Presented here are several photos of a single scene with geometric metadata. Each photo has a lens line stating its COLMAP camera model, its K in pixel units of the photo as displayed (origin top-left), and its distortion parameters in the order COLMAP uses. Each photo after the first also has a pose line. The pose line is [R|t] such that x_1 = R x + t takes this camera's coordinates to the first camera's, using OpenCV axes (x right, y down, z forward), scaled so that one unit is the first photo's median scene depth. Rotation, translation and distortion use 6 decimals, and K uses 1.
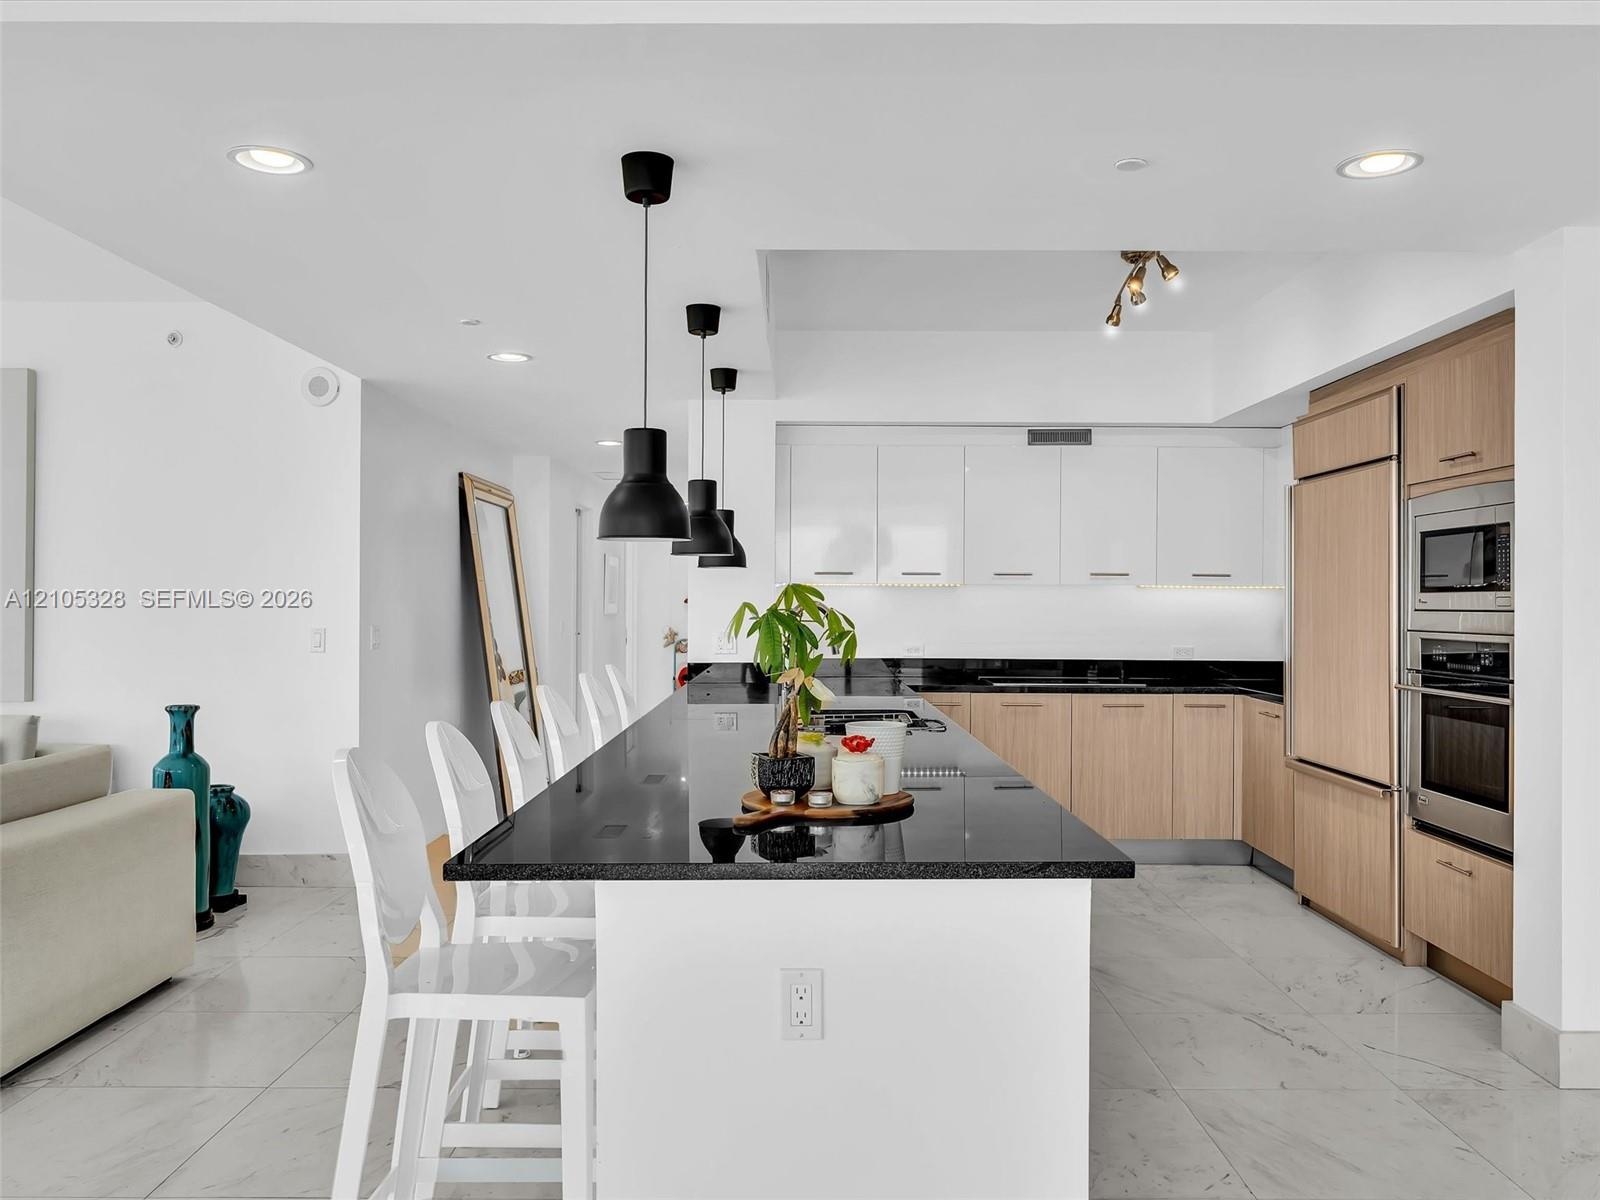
lens RADIAL K [[1194.9, 0, 802.9], [0, 1194.9, 591.2], [0, 0, 1]] dist [-0.005410, -0.000307]
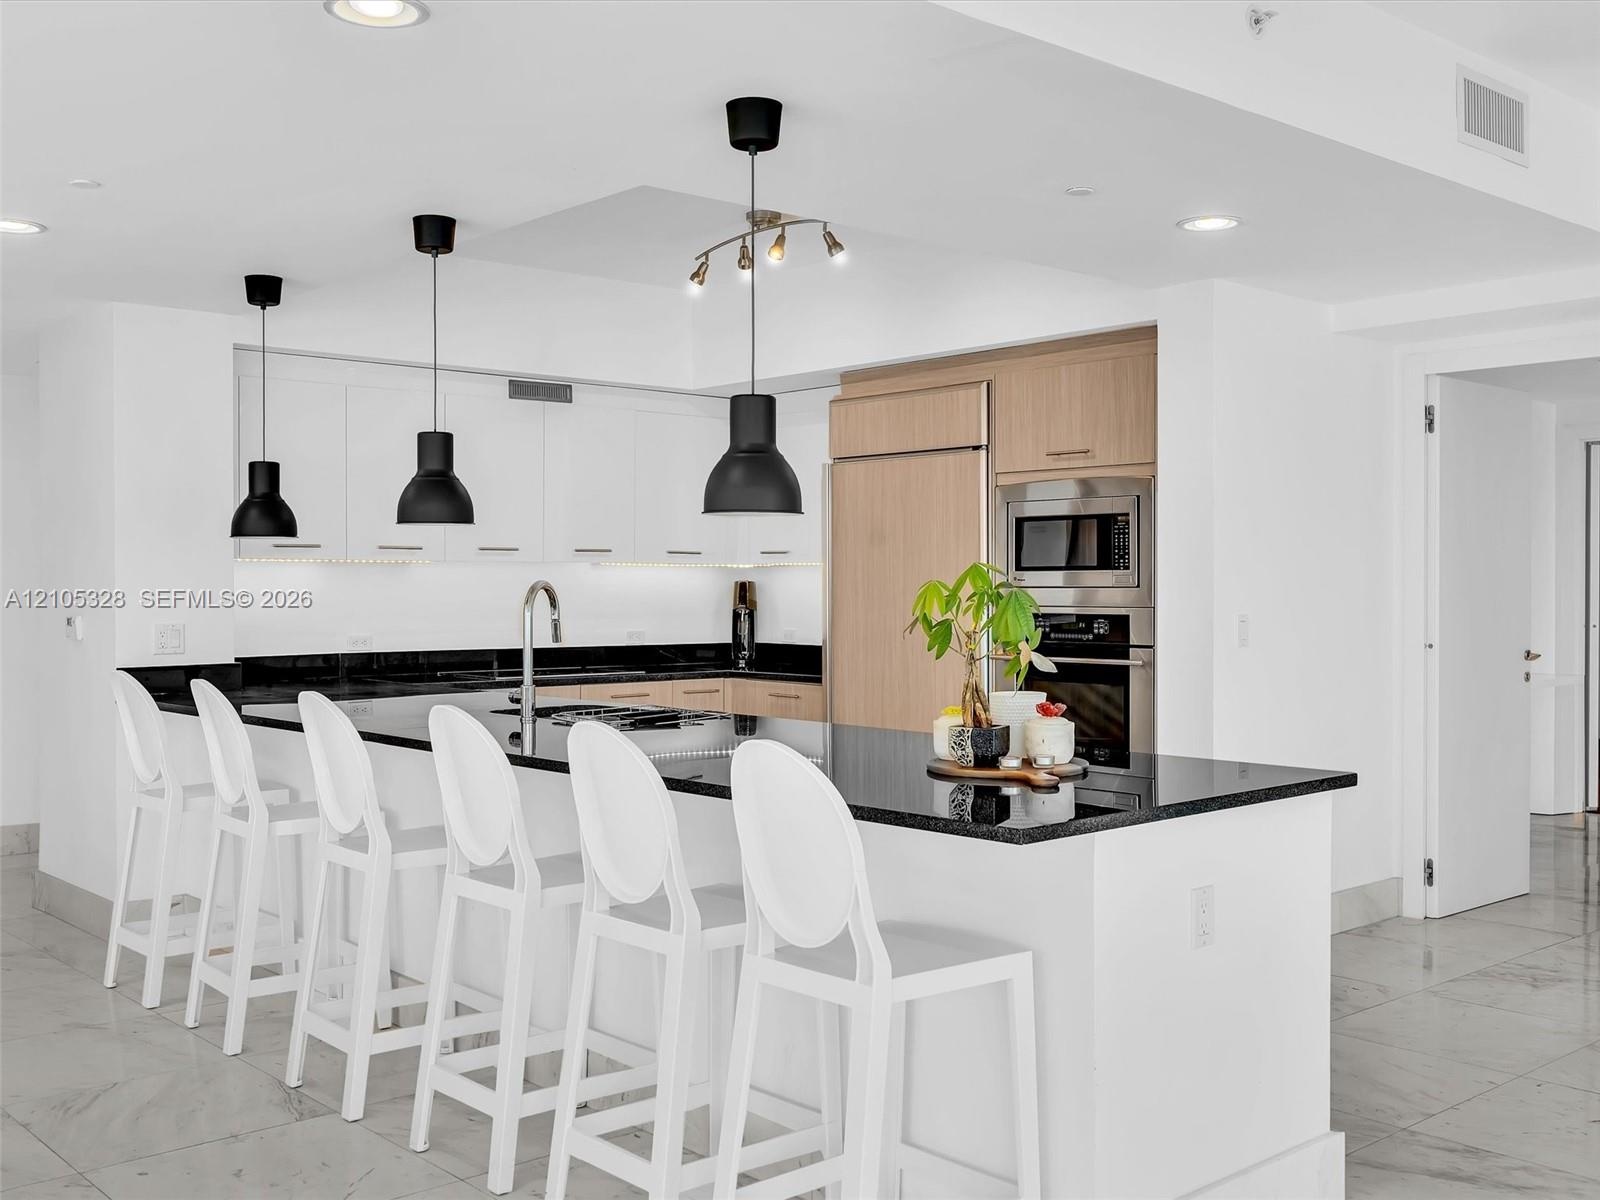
lens RADIAL K [[1549.7, 0, 799.2], [0, 1549.7, 604.8], [0, 0, 1]] dist [0.004240, 0.000000]
pose [[0.763684, -0.014052, 0.645438, -0.548517], [-0.001111, 0.999733, 0.023080, -0.000715], [-0.645590, -0.018343, 0.763464, 0.026602]]
